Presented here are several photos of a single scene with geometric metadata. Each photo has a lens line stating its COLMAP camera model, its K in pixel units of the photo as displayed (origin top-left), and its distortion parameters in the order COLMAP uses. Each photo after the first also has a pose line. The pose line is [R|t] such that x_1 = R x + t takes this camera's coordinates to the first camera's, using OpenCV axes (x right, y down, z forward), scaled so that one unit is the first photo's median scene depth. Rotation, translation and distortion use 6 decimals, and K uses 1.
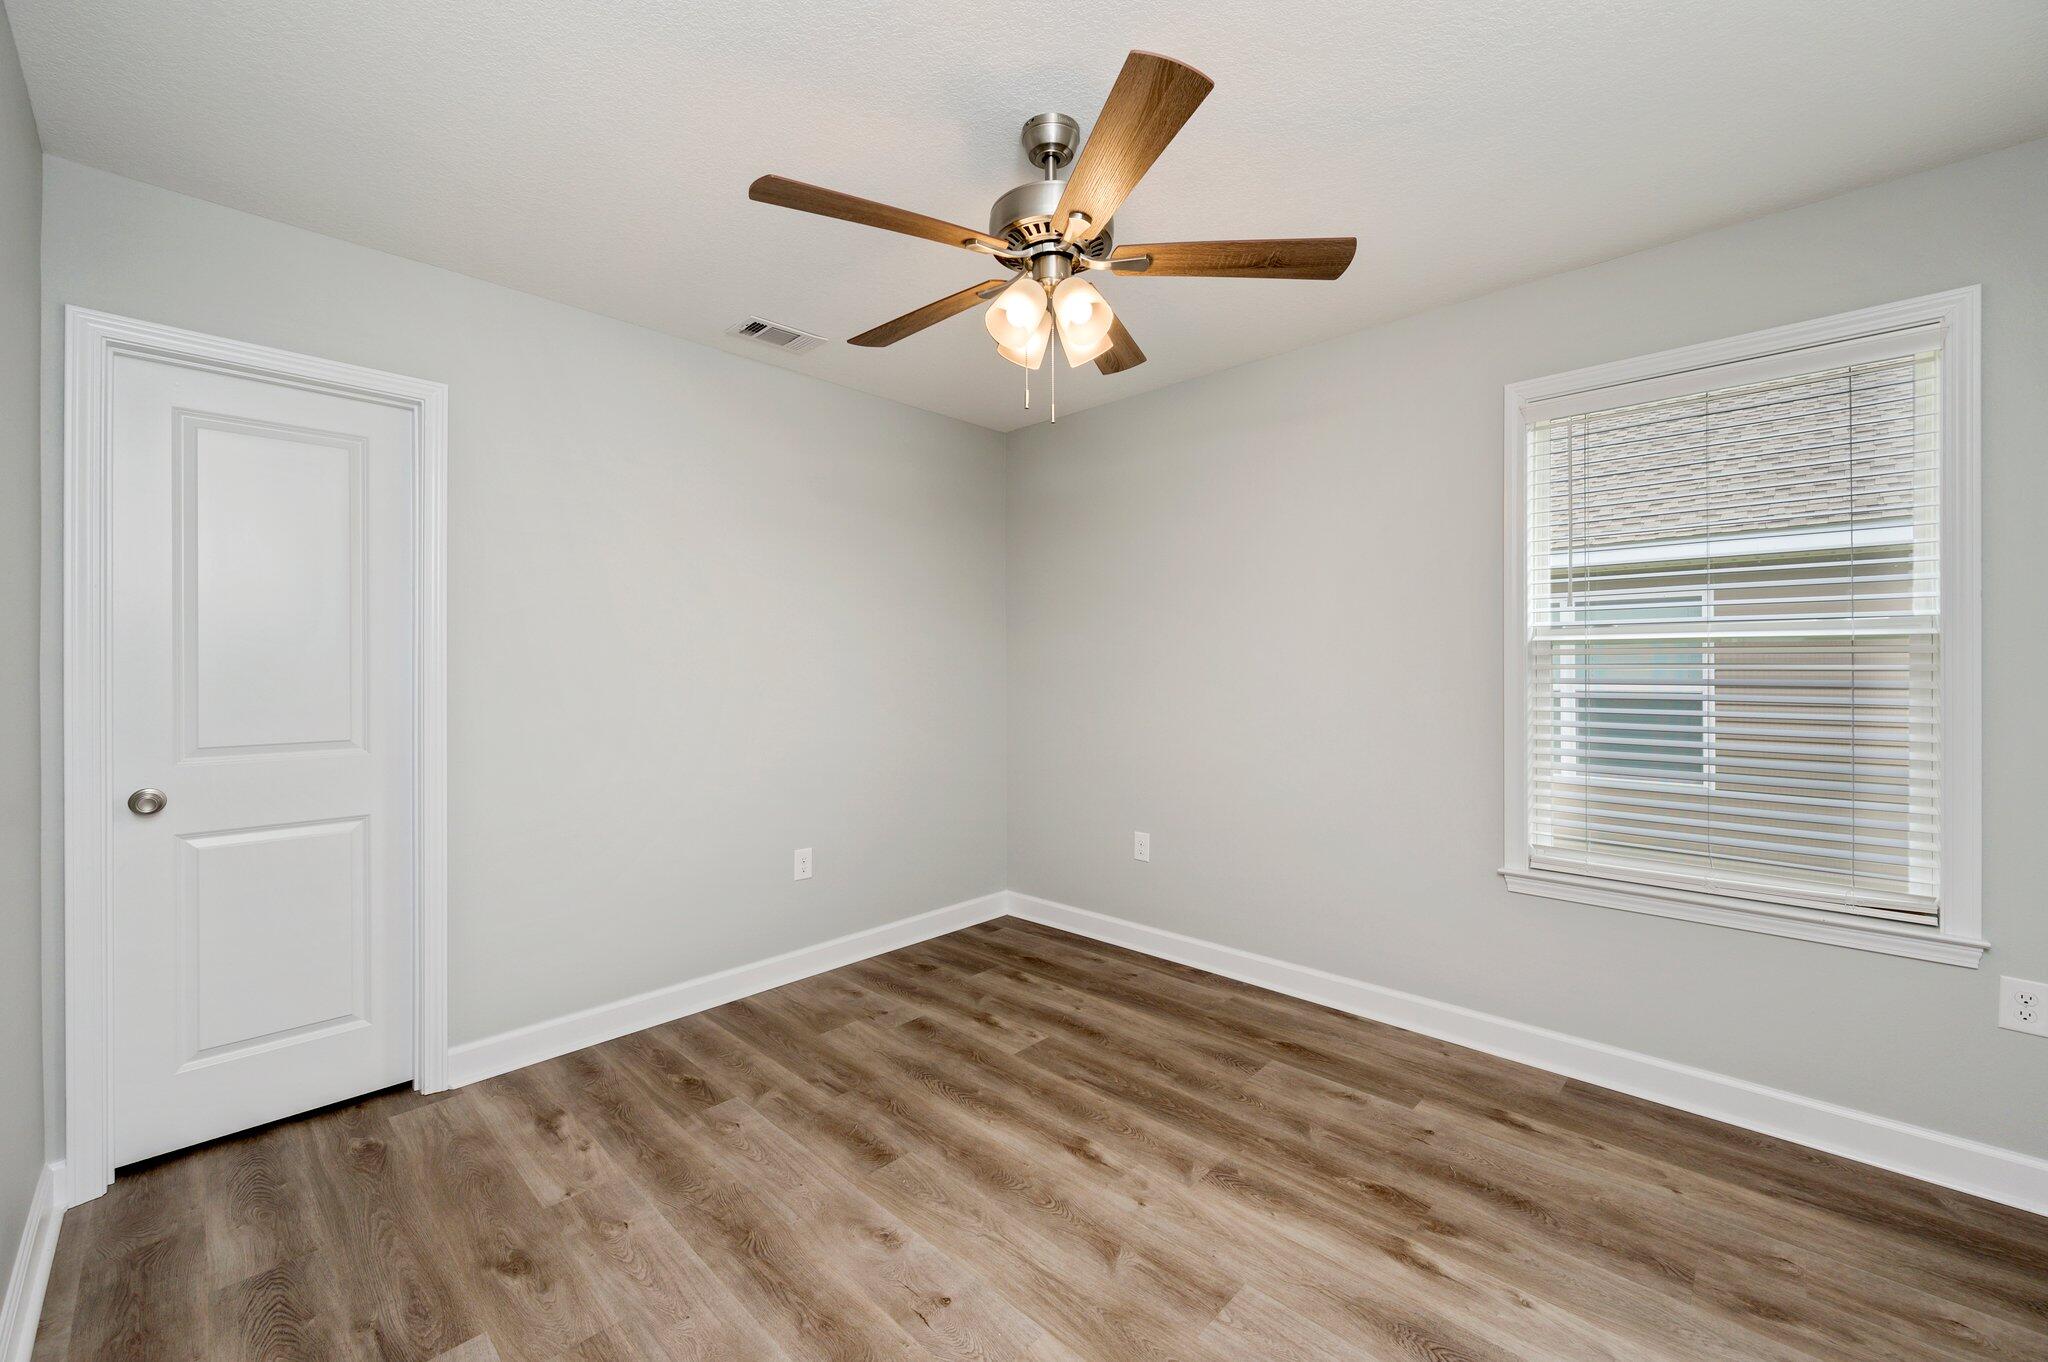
lens RADIAL K [[807.7, 0, 1020.6], [0, 807.7, 685.2], [0, 0, 1]] dist [0.003074, -0.000169]
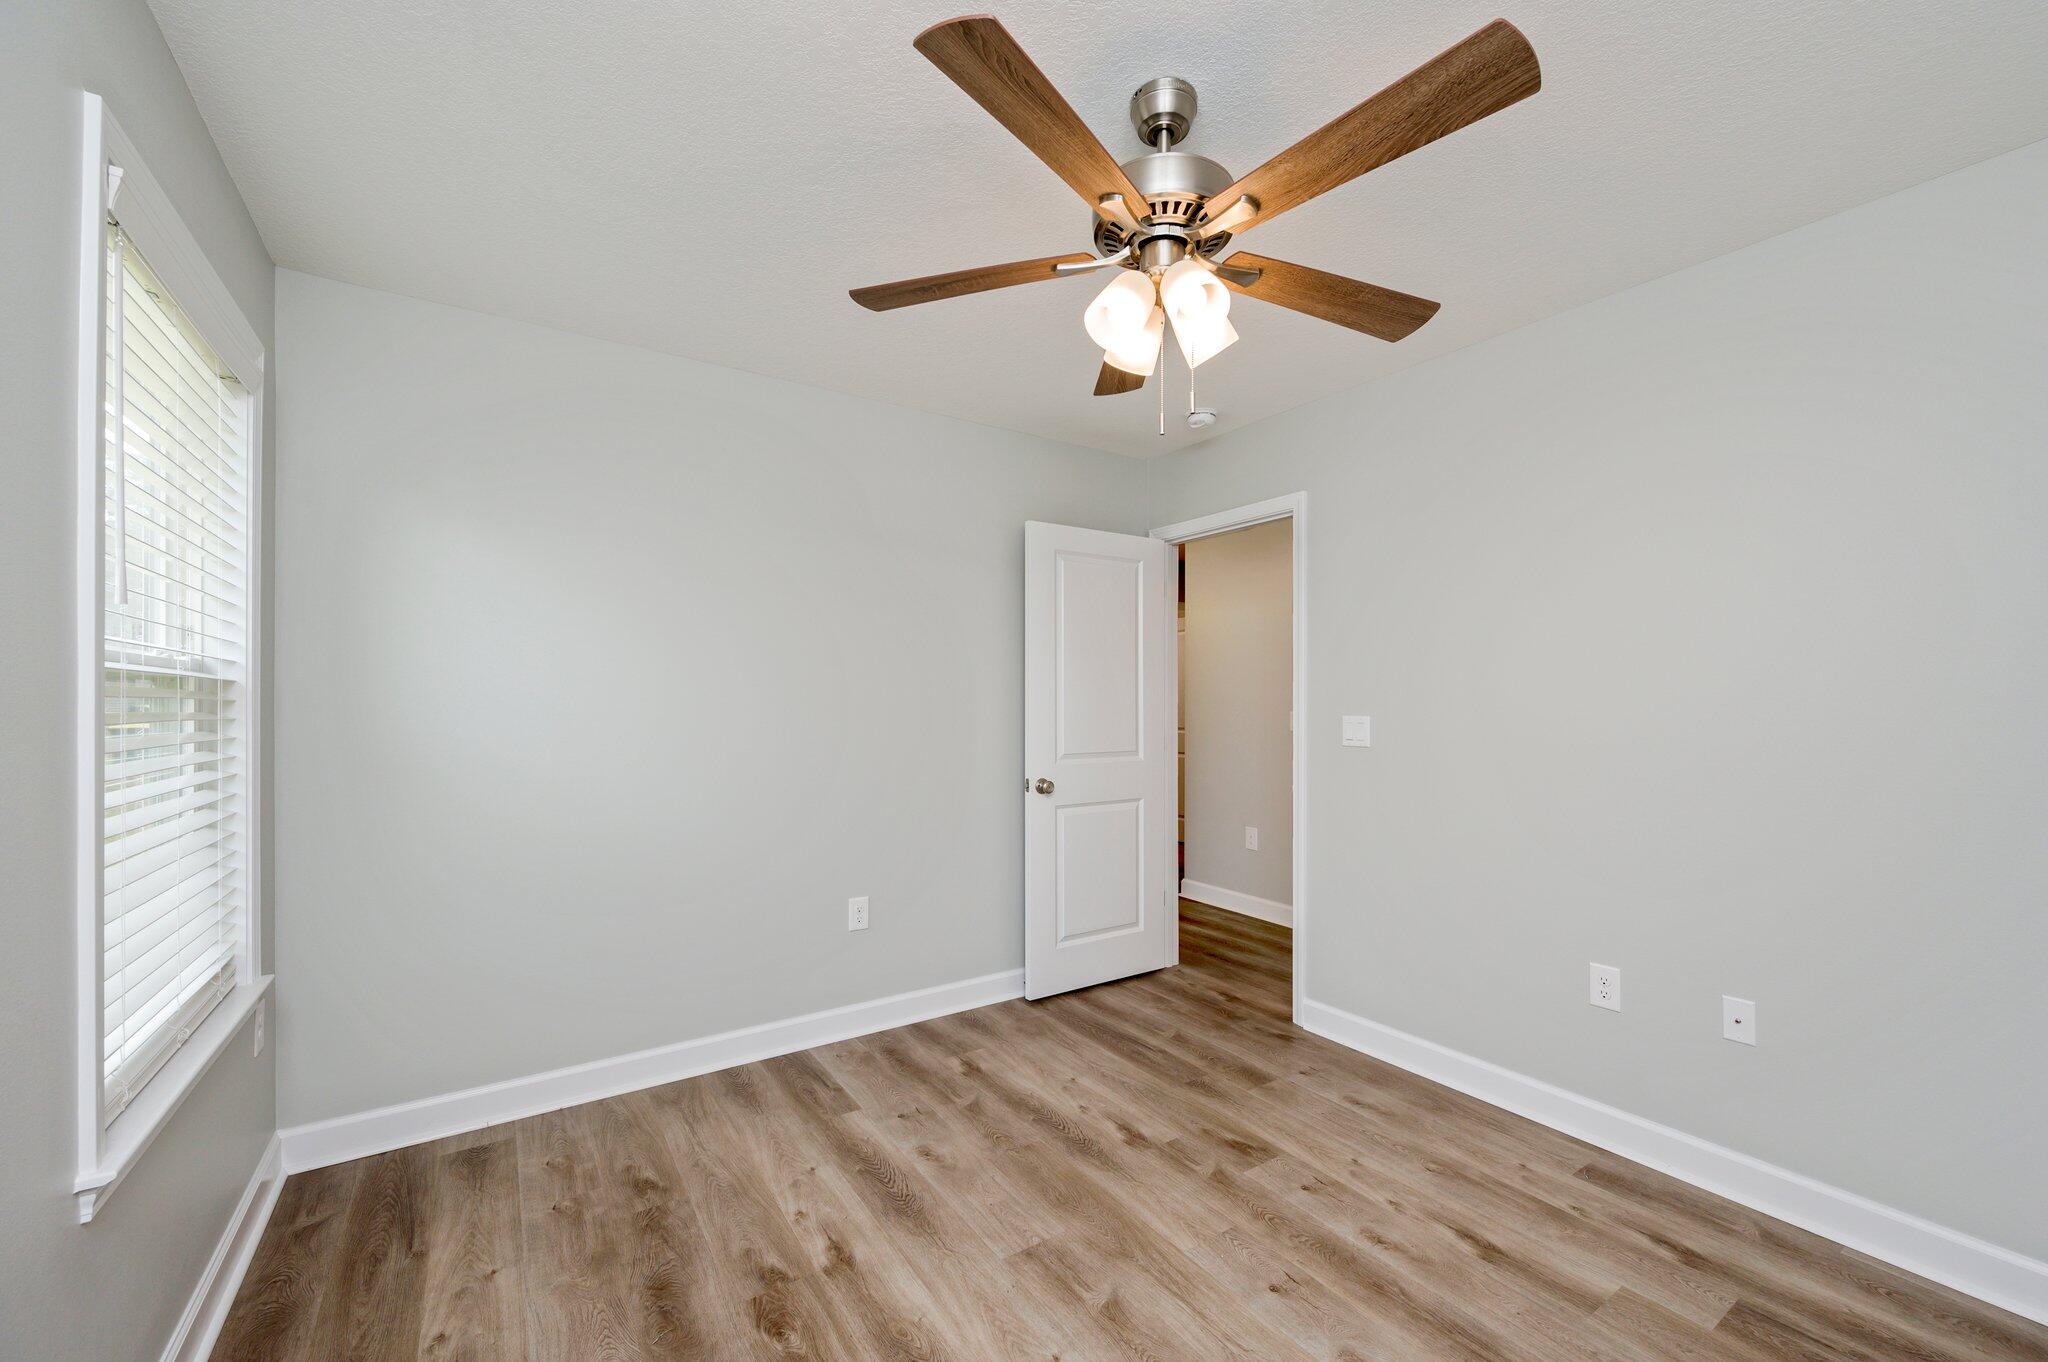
lens RADIAL K [[807.7, 0, 1023.8], [0, 807.7, 677.3], [0, 0, 1]] dist [0.003074, -0.000169]
pose [[-0.975427, 0.008179, 0.220173, -0.008917], [0.006504, 0.999944, -0.008333, -0.065407], [-0.220229, -0.006696, -0.975425, 2.030666]]
